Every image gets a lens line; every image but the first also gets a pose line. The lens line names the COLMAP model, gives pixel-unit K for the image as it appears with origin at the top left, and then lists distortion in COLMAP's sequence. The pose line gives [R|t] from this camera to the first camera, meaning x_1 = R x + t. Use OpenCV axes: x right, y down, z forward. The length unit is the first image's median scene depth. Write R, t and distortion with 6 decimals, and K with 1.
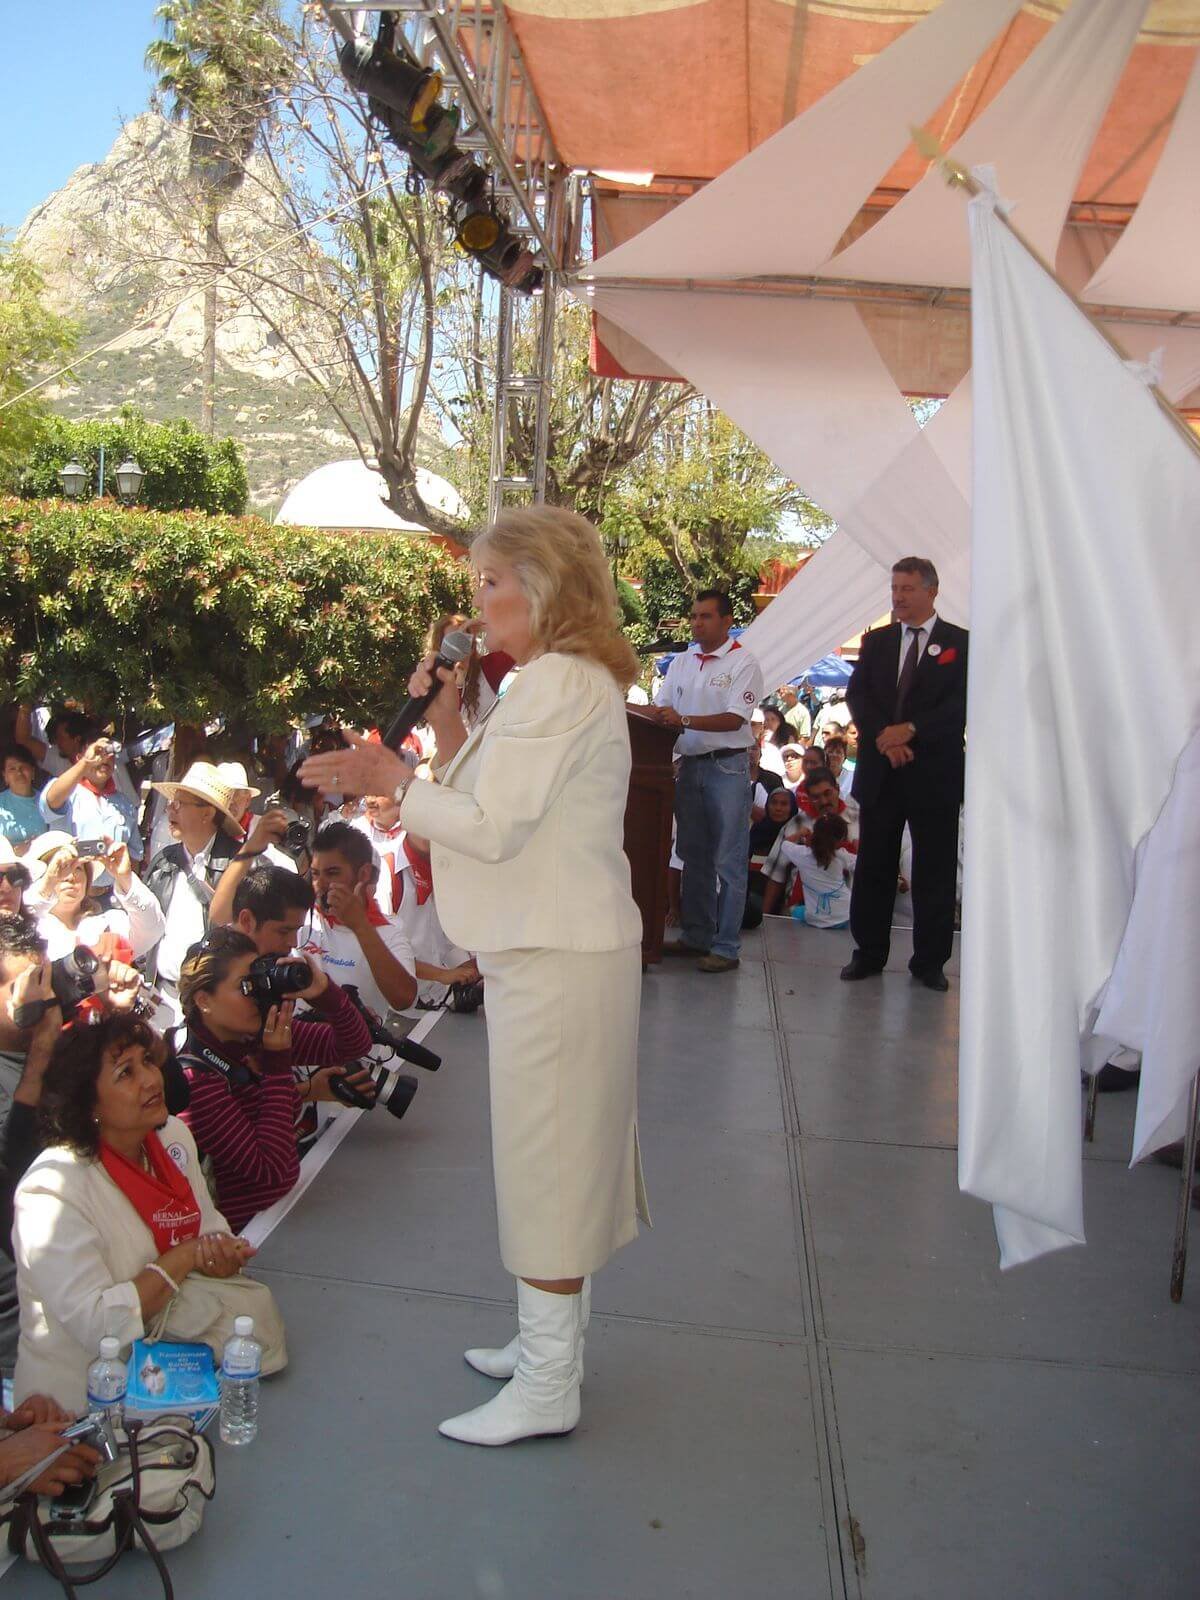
lens RADIAL K [[1475.7, 0, 595.9], [0, 1475.7, 747.7], [0, 0, 1]] dist [-0.208355, 0.194931]
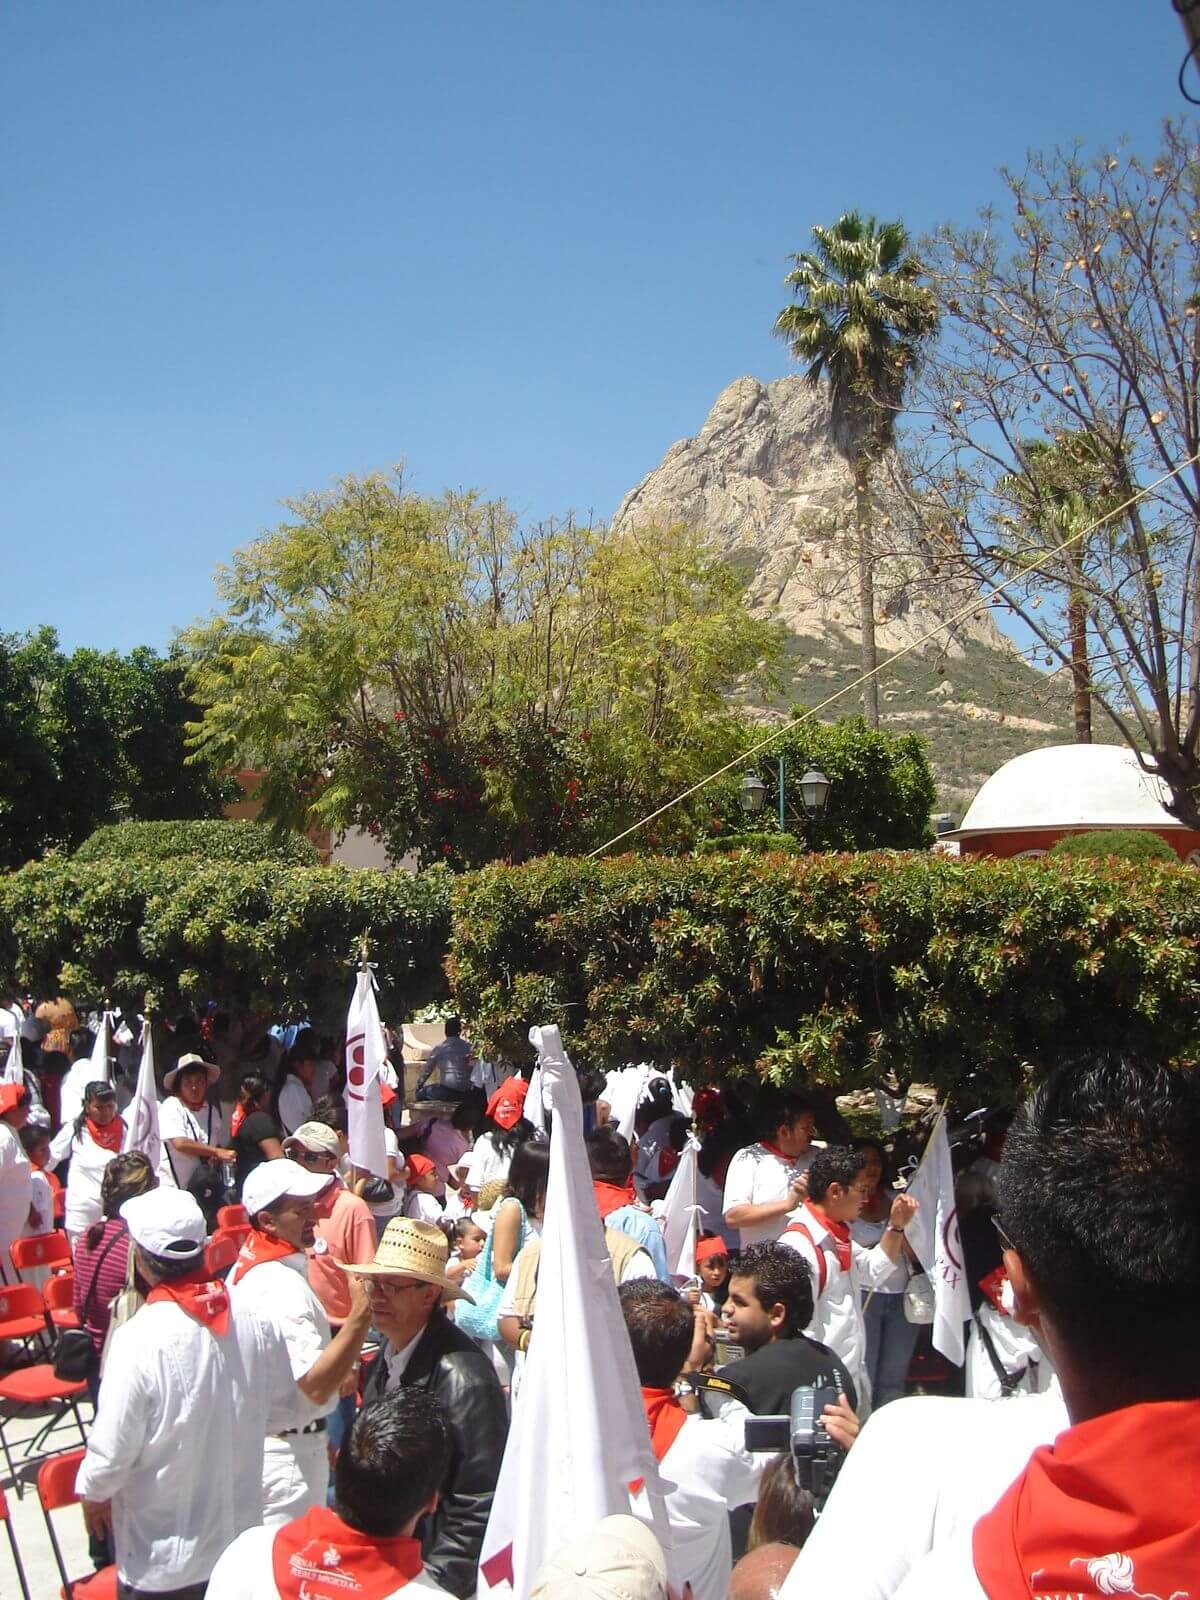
lens RADIAL K [[1705.8, 0, 544.4], [0, 1705.8, 729.8], [0, 0, 1]] dist [-0.117244, 0.043973]
pose [[0.911134, -0.089186, -0.402345, -0.130383], [0.007239, 0.979615, -0.200754, -0.035473], [0.412048, 0.180001, 0.893206, -0.028610]]
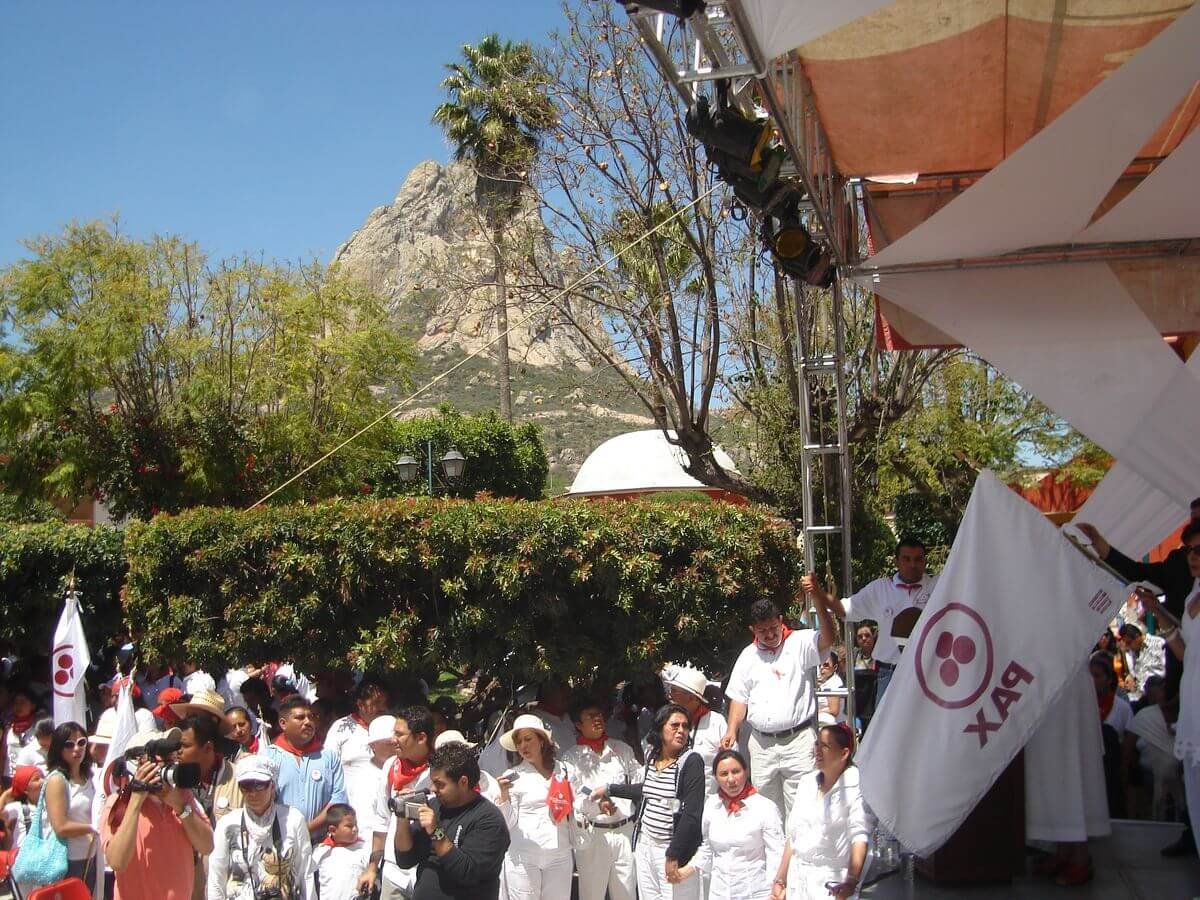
lens RADIAL K [[1279.4, 0, 578.2], [0, 1279.4, 469.0], [0, 0, 1]] dist [-0.117244, 0.043973]
pose [[0.977436, -0.092259, -0.190021, -0.057659], [0.061765, 0.985089, -0.160574, -0.016565], [0.202002, 0.145215, 0.968560, -0.012455]]
